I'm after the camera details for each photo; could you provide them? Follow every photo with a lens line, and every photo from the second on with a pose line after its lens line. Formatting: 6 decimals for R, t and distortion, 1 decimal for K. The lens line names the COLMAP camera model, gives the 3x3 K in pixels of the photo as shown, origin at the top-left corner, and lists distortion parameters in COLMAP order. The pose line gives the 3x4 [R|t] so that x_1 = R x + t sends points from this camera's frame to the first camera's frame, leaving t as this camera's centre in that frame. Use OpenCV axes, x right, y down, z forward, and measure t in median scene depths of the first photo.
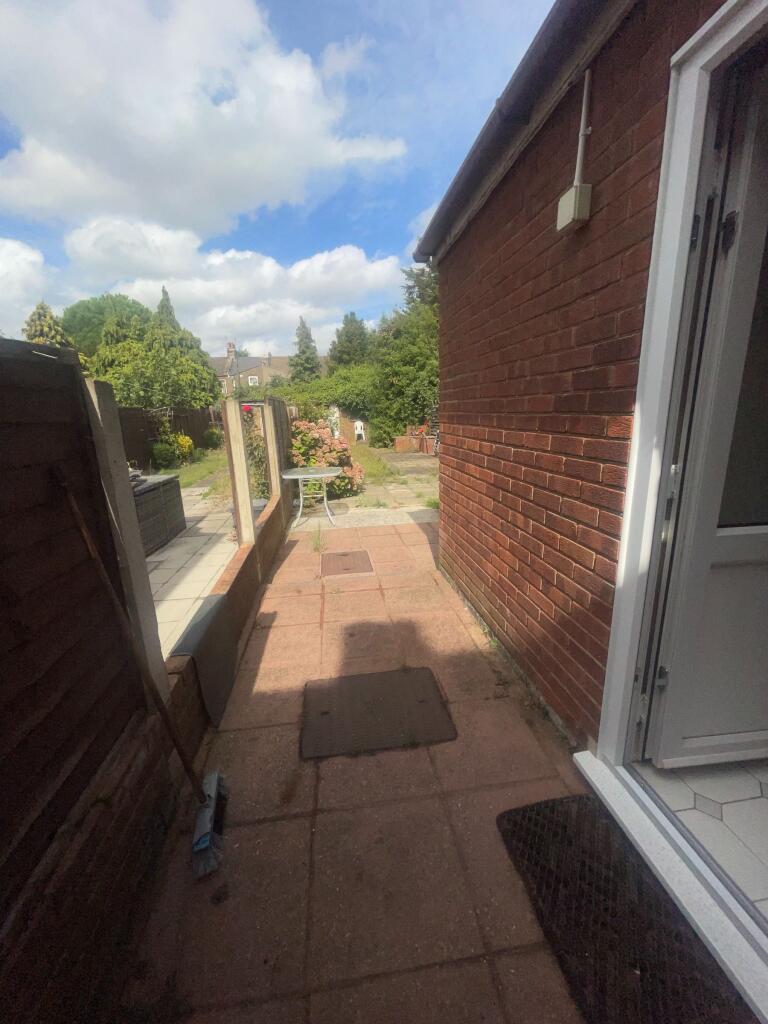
lens RADIAL K [[416.8, 0, 384.0], [0, 416.8, 512.0], [0, 0, 1]] dist [0.003099, 0.000251]
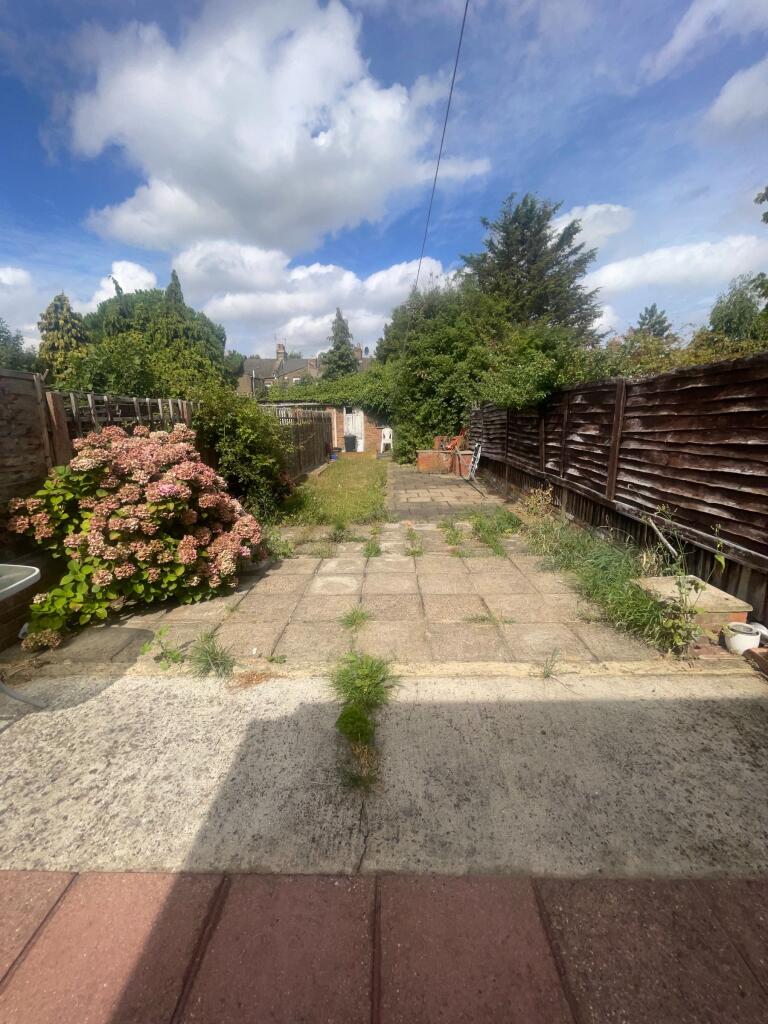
lens RADIAL K [[416.8, 0, 384.0], [0, 416.8, 512.0], [0, 0, 1]] dist [0.003099, 0.000251]
pose [[0.988847, 0.049210, -0.140570, 0.068529], [-0.051205, 0.998632, -0.010611, -0.057121], [0.139856, 0.017691, 0.990014, 0.249964]]
